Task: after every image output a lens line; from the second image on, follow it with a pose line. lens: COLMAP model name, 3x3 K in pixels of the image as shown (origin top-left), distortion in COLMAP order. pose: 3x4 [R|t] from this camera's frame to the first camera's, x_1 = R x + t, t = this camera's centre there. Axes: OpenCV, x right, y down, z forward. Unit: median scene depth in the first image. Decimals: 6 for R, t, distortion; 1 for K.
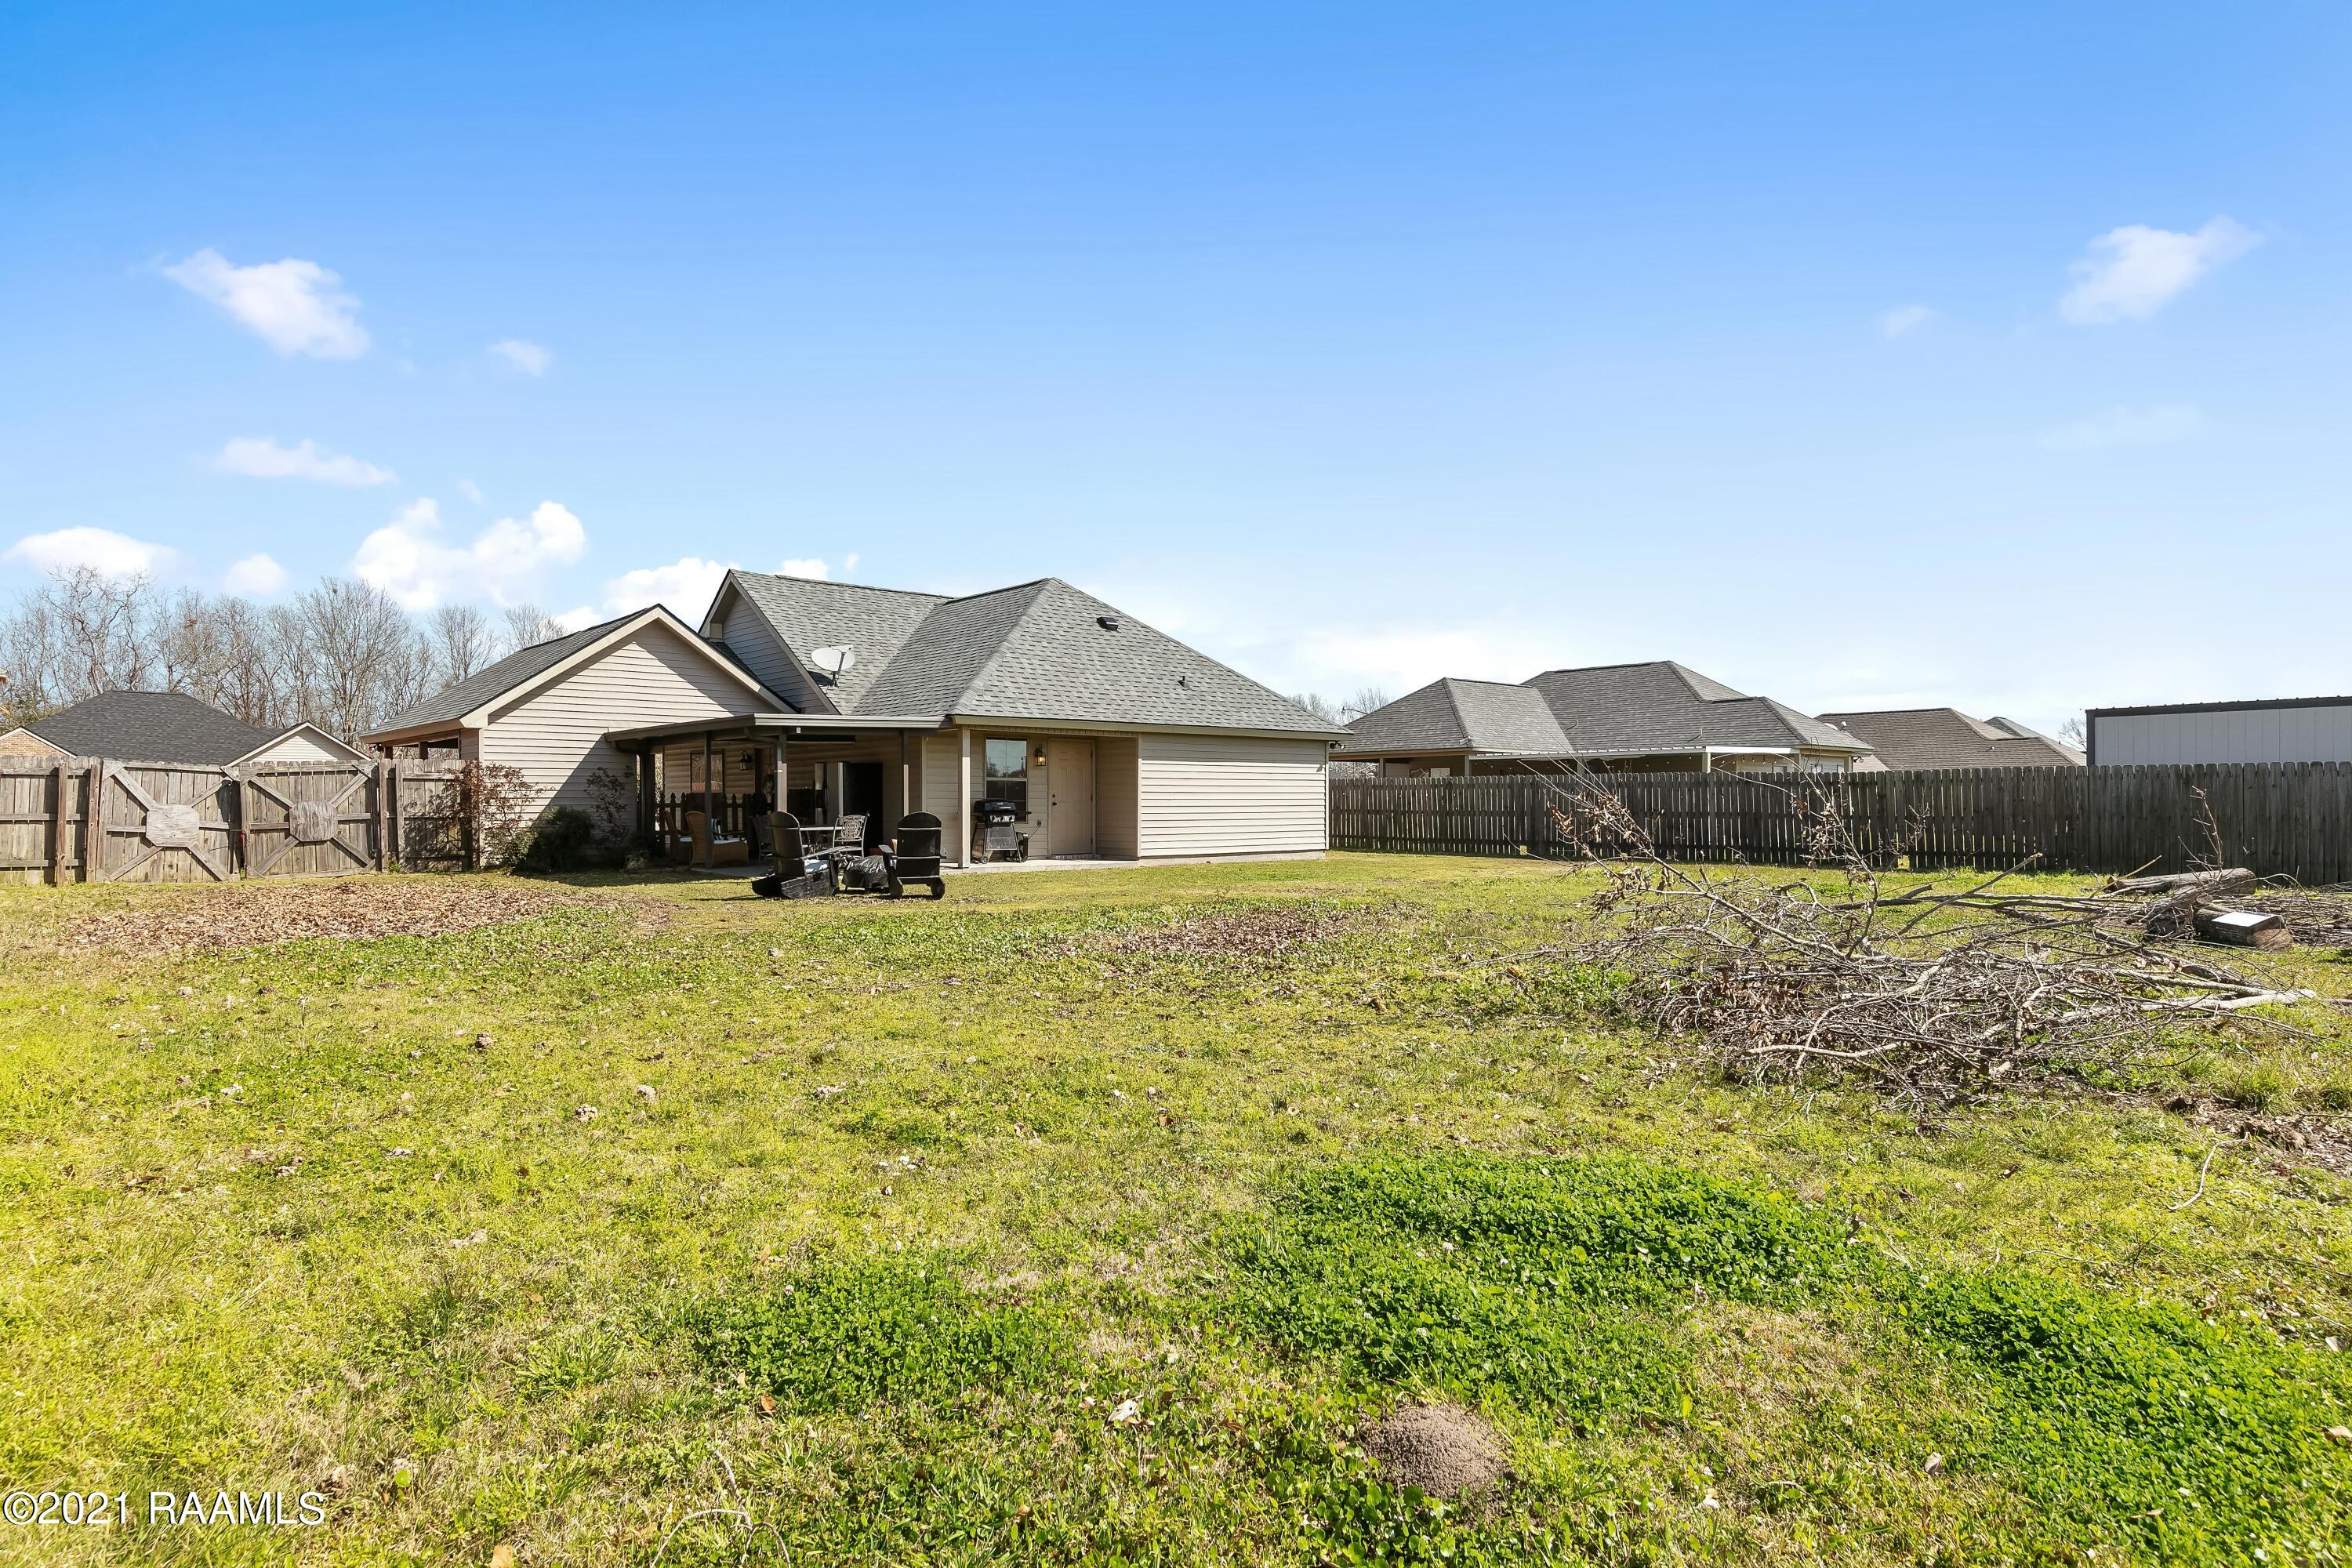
lens RADIAL K [[1261.3, 0, 1187.7], [0, 1261.3, 788.3], [0, 0, 1]] dist [0.005276, 0.000220]
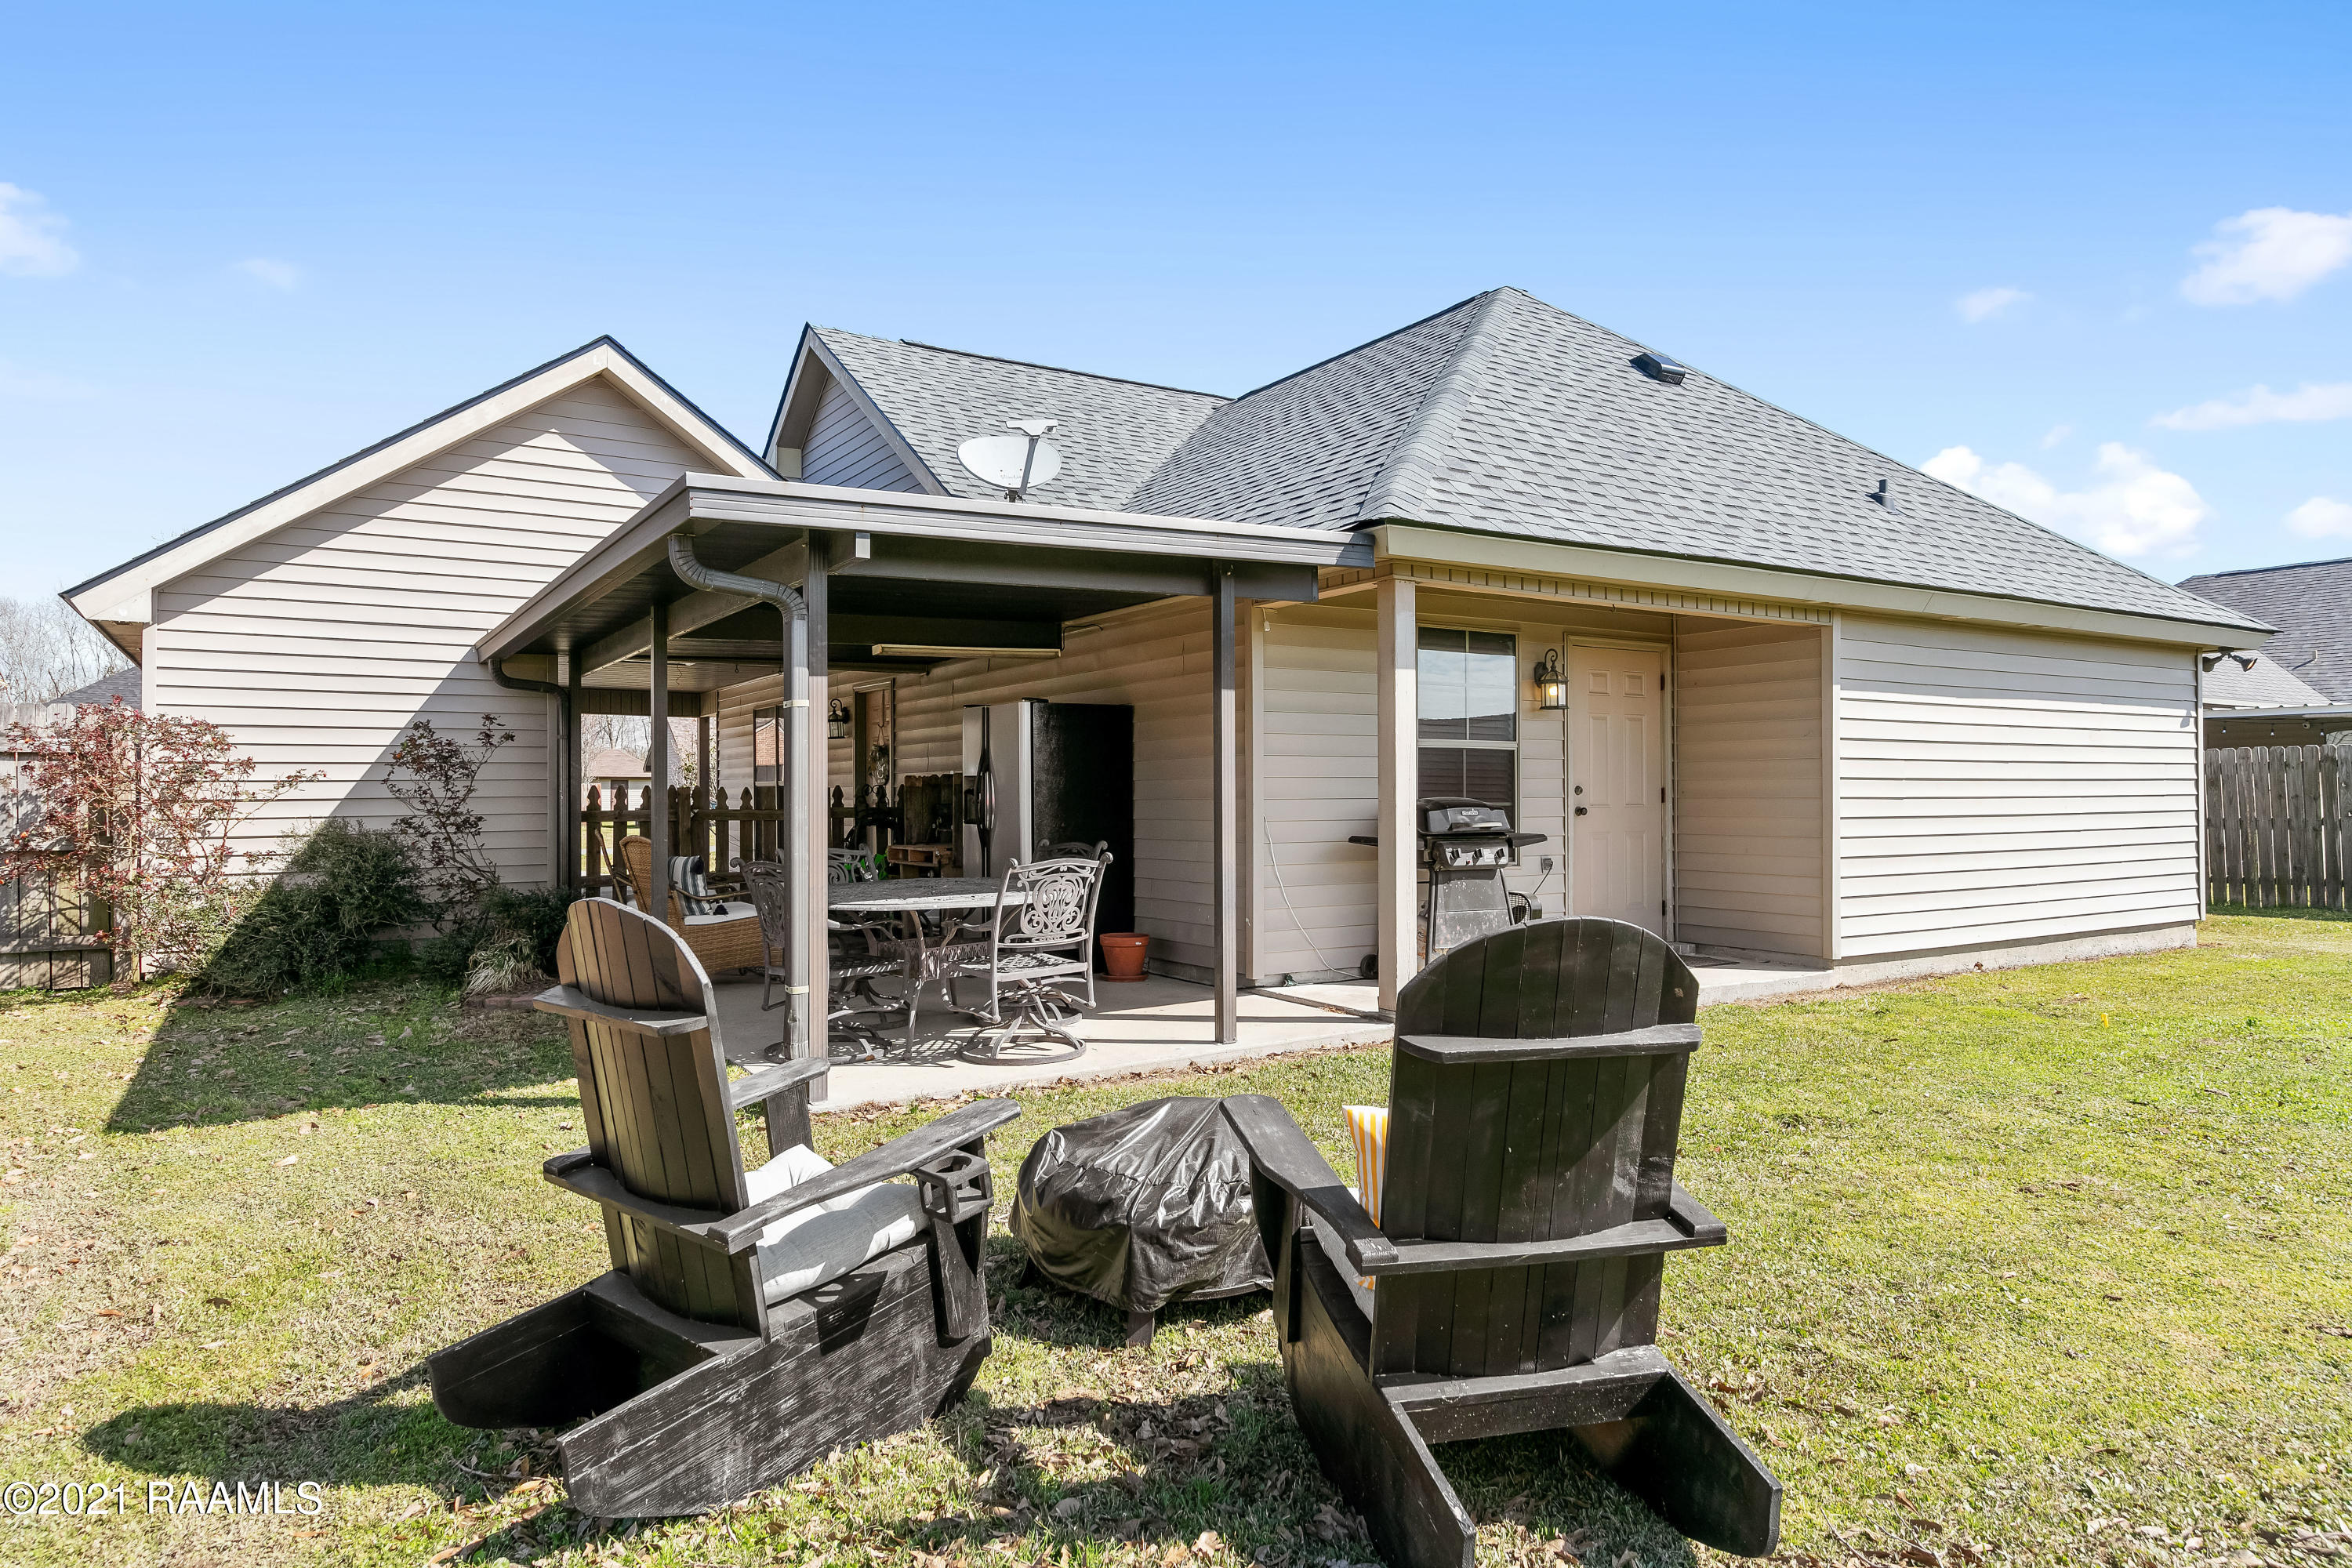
lens RADIAL K [[1435.9, 0, 1173.1], [0, 1435.9, 787.1], [0, 0, 1]] dist [0.002667, -0.000237]
pose [[0.984276, -0.005040, -0.176566, -0.151416], [0.005345, 0.999985, 0.001253, 0.004138], [0.176557, -0.002178, 0.984288, 0.567196]]
